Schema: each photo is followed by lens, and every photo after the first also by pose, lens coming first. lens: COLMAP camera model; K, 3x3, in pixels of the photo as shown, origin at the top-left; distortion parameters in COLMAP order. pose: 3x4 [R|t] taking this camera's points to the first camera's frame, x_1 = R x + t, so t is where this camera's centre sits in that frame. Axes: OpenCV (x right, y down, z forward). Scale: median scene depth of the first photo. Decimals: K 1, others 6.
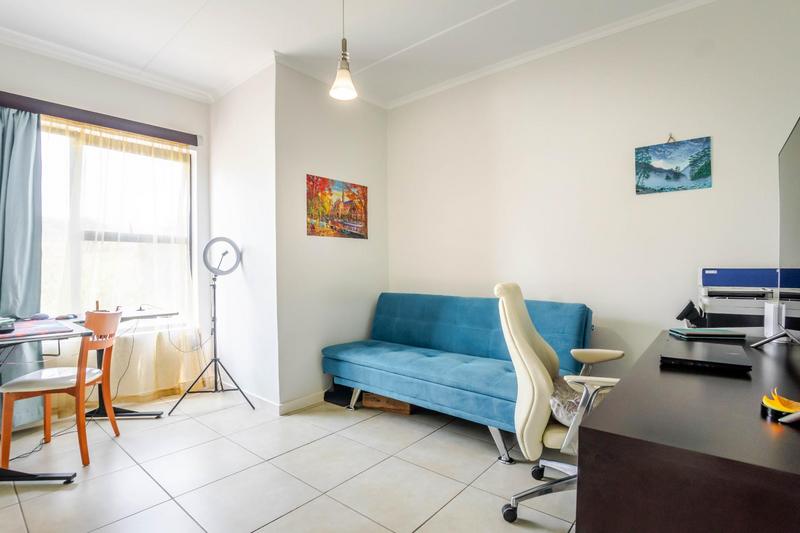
lens RADIAL K [[405.7, 0, 400.0], [0, 405.7, 266.5], [0, 0, 1]] dist [-0.002391, -0.000383]
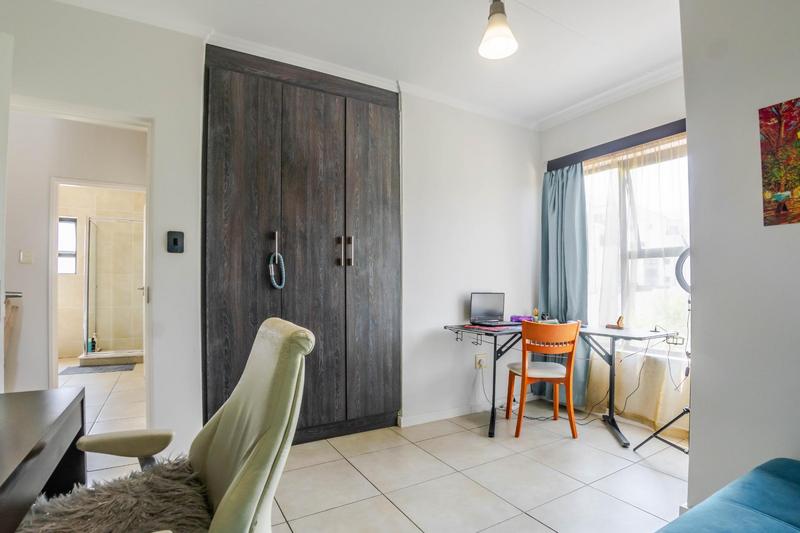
lens RADIAL K [[405.7, 0, 400.0], [0, 405.7, 266.5], [0, 0, 1]] dist [-0.002391, -0.000383]
pose [[-0.321817, -0.028572, -0.946371, 0.420031], [0.005645, 0.999469, -0.032095, -0.011782], [0.946785, -0.015671, -0.321485, 0.751203]]
